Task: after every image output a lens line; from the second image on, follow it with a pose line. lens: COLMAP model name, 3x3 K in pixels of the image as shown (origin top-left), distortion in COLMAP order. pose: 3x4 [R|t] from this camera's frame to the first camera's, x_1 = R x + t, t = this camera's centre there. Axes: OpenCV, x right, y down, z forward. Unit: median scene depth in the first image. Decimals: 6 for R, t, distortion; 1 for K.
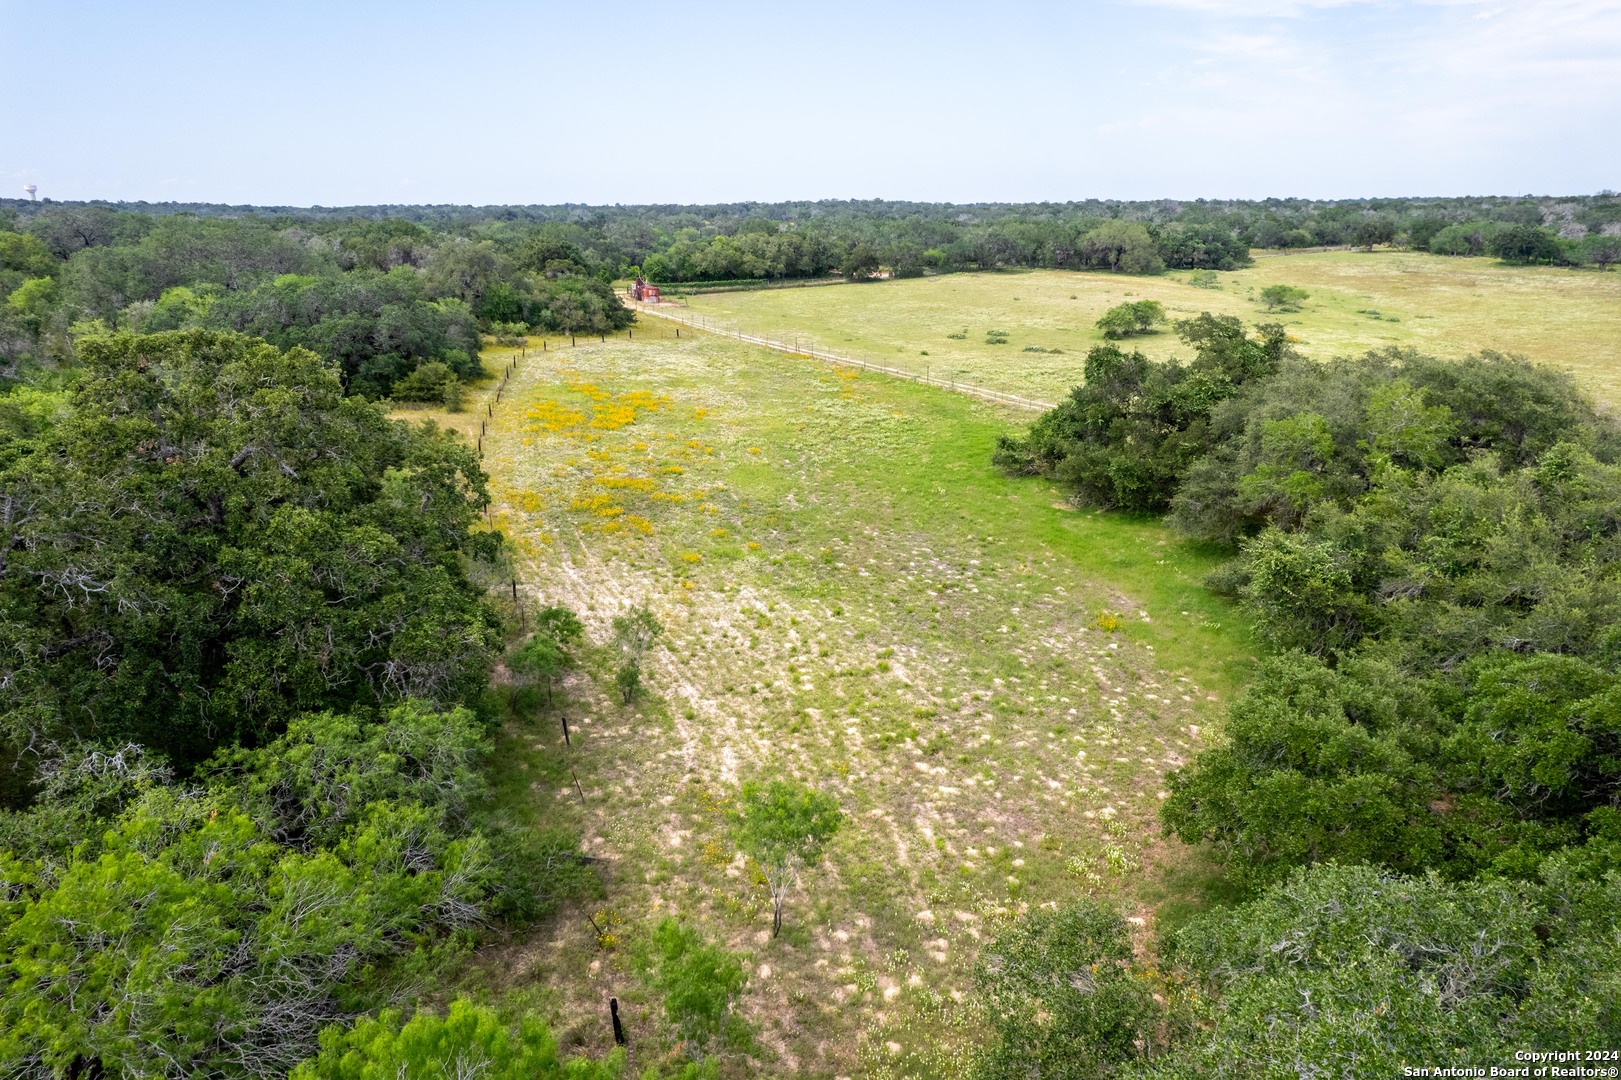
lens RADIAL K [[1031.1, 0, 810.5], [0, 1031.1, 540.0], [0, 0, 1]] dist [-0.079633, 0.053065]
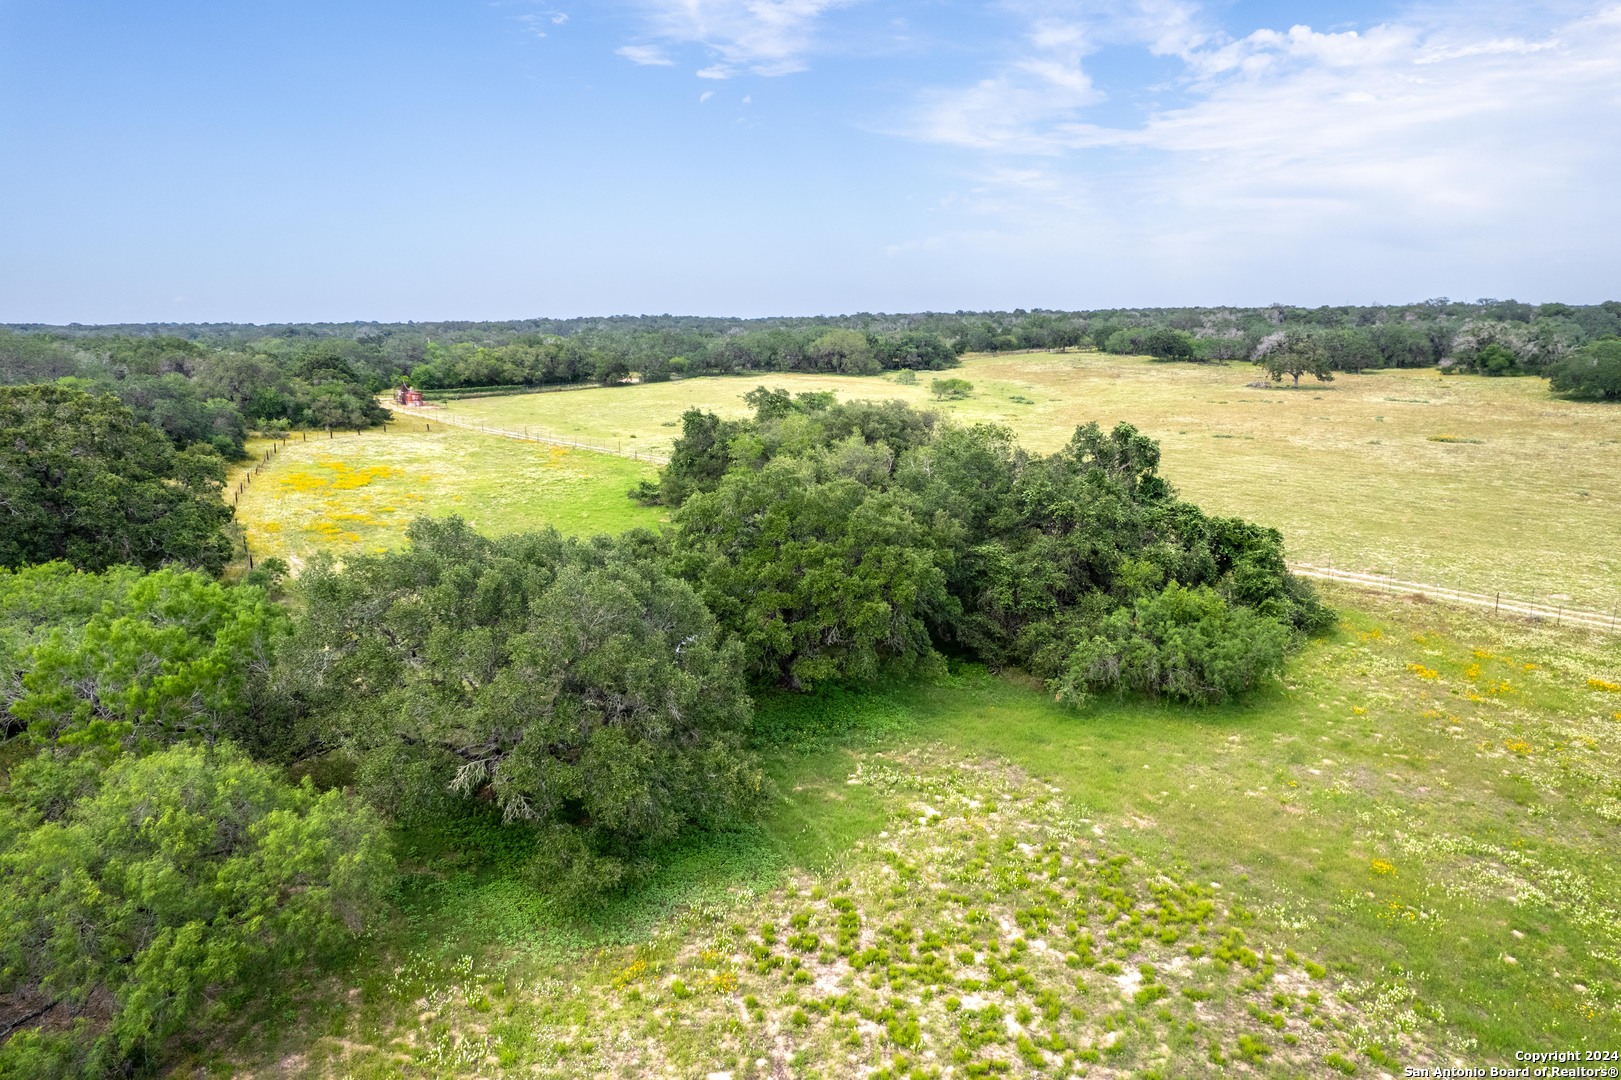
lens RADIAL K [[1031.1, 0, 810.5], [0, 1031.1, 540.0], [0, 0, 1]] dist [-0.079633, 0.053065]
pose [[0.982468, -0.041911, 0.181659, 0.056291], [0.060851, 0.993128, -0.099972, 0.046855], [-0.176221, 0.109273, 0.978267, -0.136589]]
